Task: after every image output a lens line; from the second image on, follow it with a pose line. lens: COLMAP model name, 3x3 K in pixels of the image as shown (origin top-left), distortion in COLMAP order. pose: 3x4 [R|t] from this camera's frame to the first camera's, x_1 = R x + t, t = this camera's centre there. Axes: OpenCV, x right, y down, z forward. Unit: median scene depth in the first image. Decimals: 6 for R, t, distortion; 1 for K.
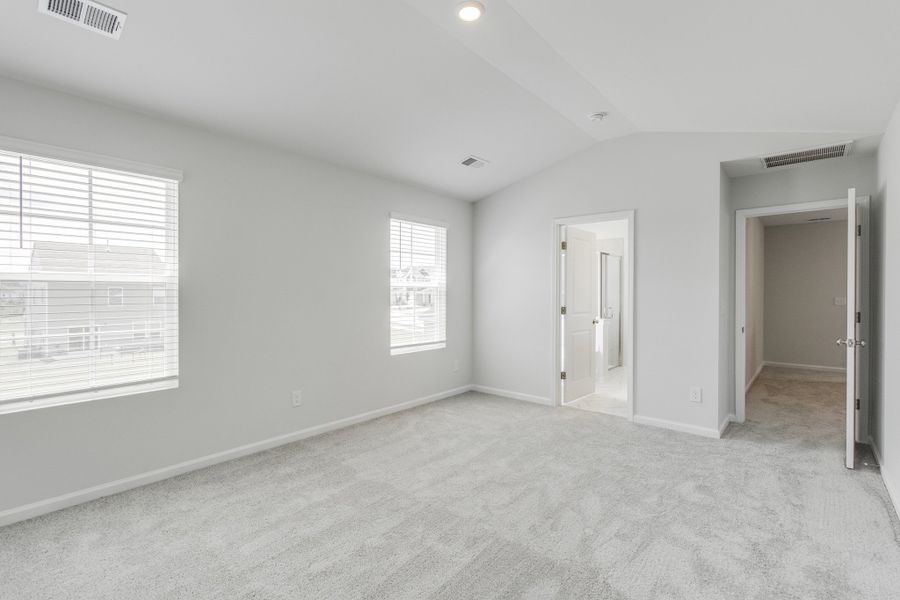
lens RADIAL K [[412.9, 0, 435.5], [0, 412.9, 298.4], [0, 0, 1]] dist [0.015907, 0.001980]
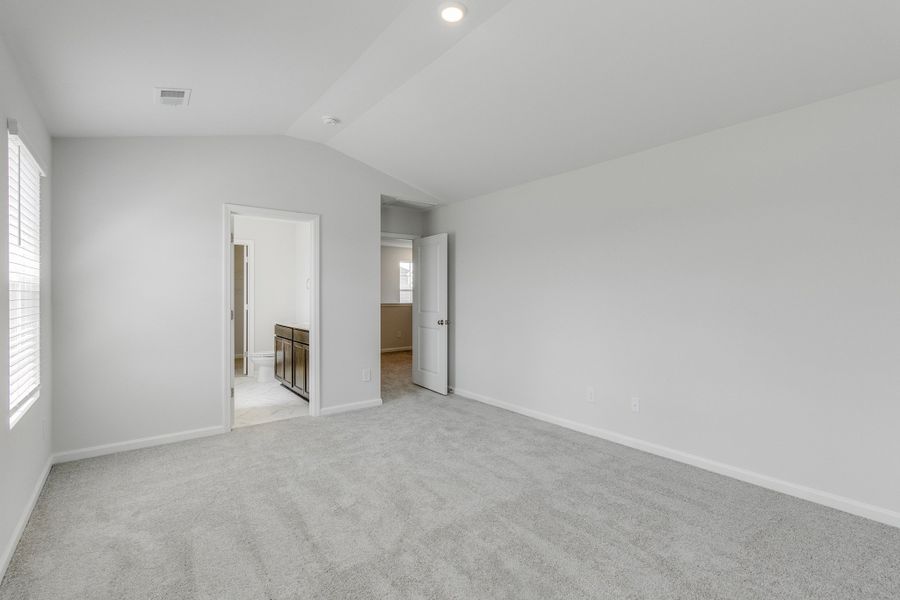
lens RADIAL K [[412.9, 0, 458.9], [0, 412.9, 294.5], [0, 0, 1]] dist [0.015907, 0.001980]
pose [[0.208216, 0.000536, 0.978083, -0.528713], [0.020161, 0.999785, -0.004840, 0.002722], [-0.977875, 0.020727, 0.208160, 0.476455]]
